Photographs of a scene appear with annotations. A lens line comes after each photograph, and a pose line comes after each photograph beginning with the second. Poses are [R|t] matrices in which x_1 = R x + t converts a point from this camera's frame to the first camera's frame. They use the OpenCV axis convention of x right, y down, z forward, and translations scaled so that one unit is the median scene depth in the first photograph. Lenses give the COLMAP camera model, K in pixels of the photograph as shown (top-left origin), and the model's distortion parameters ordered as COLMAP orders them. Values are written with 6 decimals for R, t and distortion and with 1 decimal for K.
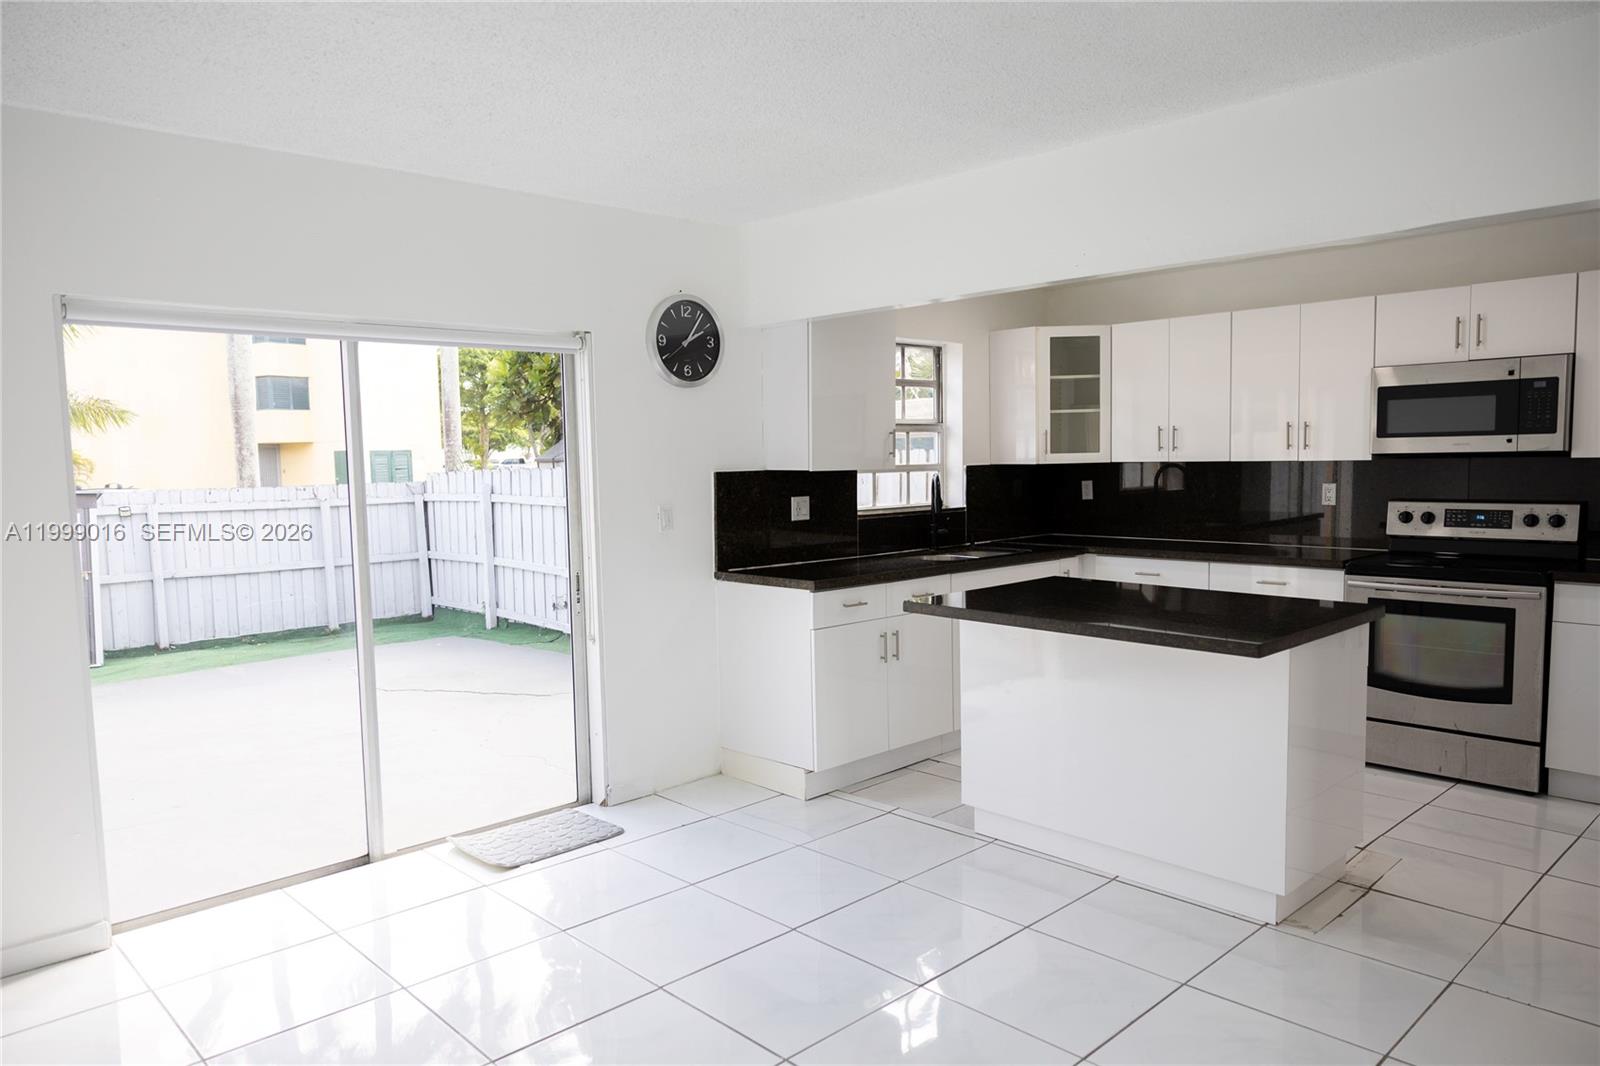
lens RADIAL K [[1072.1, 0, 797.6], [0, 1072.1, 549.2], [0, 0, 1]] dist [-0.003334, -0.001010]
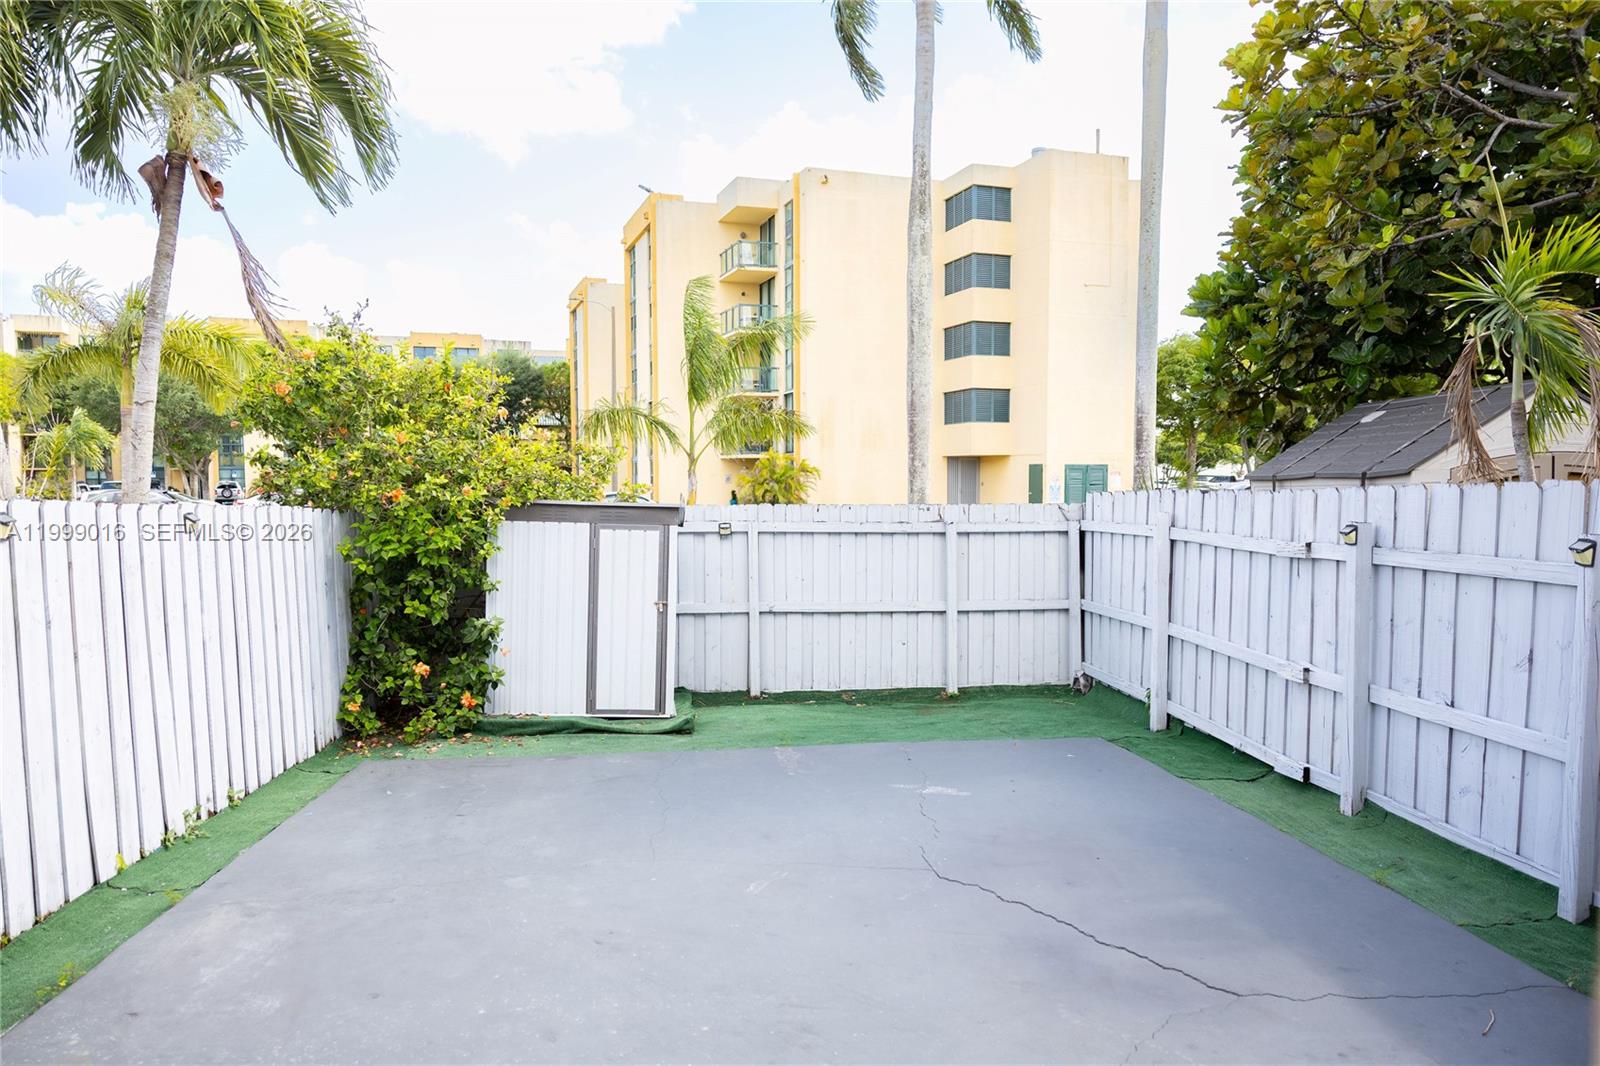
lens RADIAL K [[1072.1, 0, 797.6], [0, 1072.1, 549.2], [0, 0, 1]] dist [-0.003334, -0.001010]
pose [[0.803953, 0.058861, -0.591772, -0.074568], [-0.067893, 0.997668, 0.006998, -0.025044], [0.590804, 0.034551, 0.806075, 0.310139]]
